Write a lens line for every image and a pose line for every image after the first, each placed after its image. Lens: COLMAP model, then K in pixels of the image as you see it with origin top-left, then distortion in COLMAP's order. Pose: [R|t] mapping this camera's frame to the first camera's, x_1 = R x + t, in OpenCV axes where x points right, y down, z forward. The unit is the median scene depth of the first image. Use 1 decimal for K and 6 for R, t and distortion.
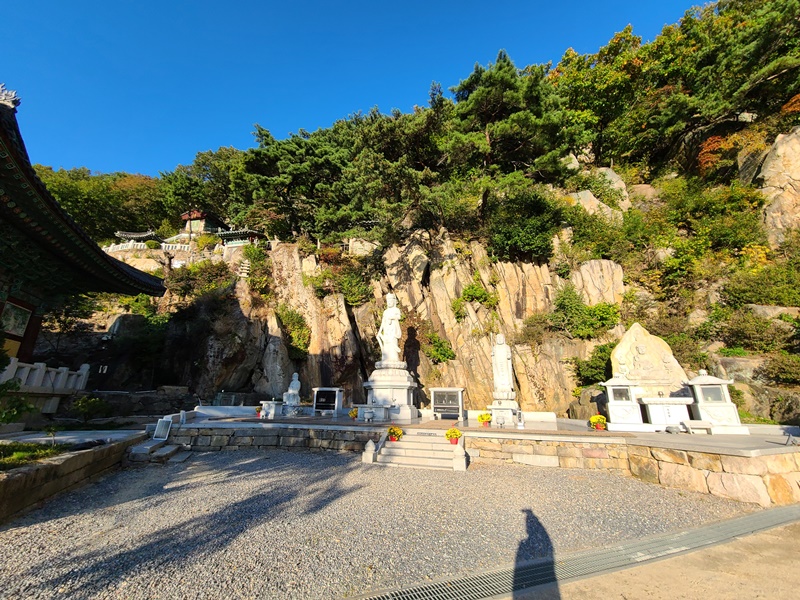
lens RADIAL K [[326.7, 0, 403.9], [0, 326.7, 299.5], [0, 0, 1]] dist [-0.000703, -0.000007]
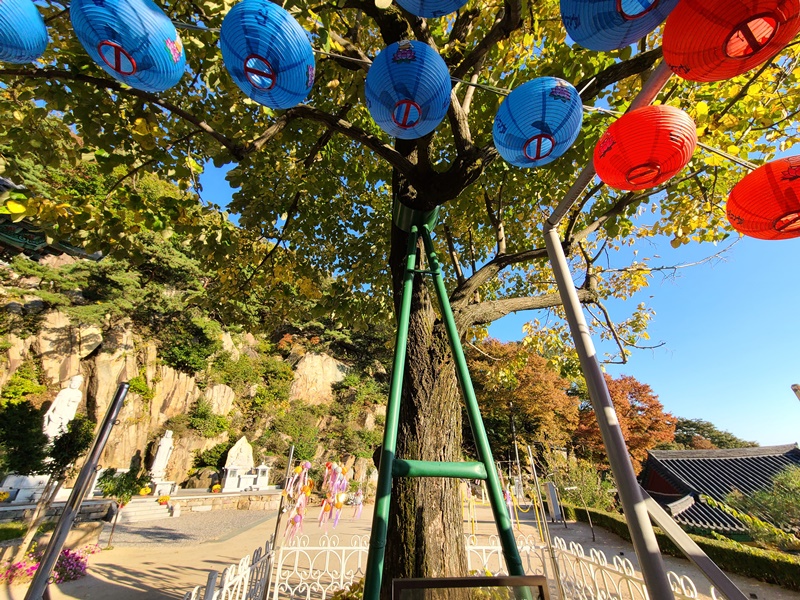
lens RADIAL K [[326.7, 0, 398.0], [0, 326.7, 302.6], [0, 0, 1]] dist [-0.000703, -0.000007]
pose [[0.260162, 0.436795, 0.861119, -0.878603], [-0.272562, 0.888781, -0.368480, -0.135056], [-0.926297, -0.138844, 0.350281, -0.381228]]
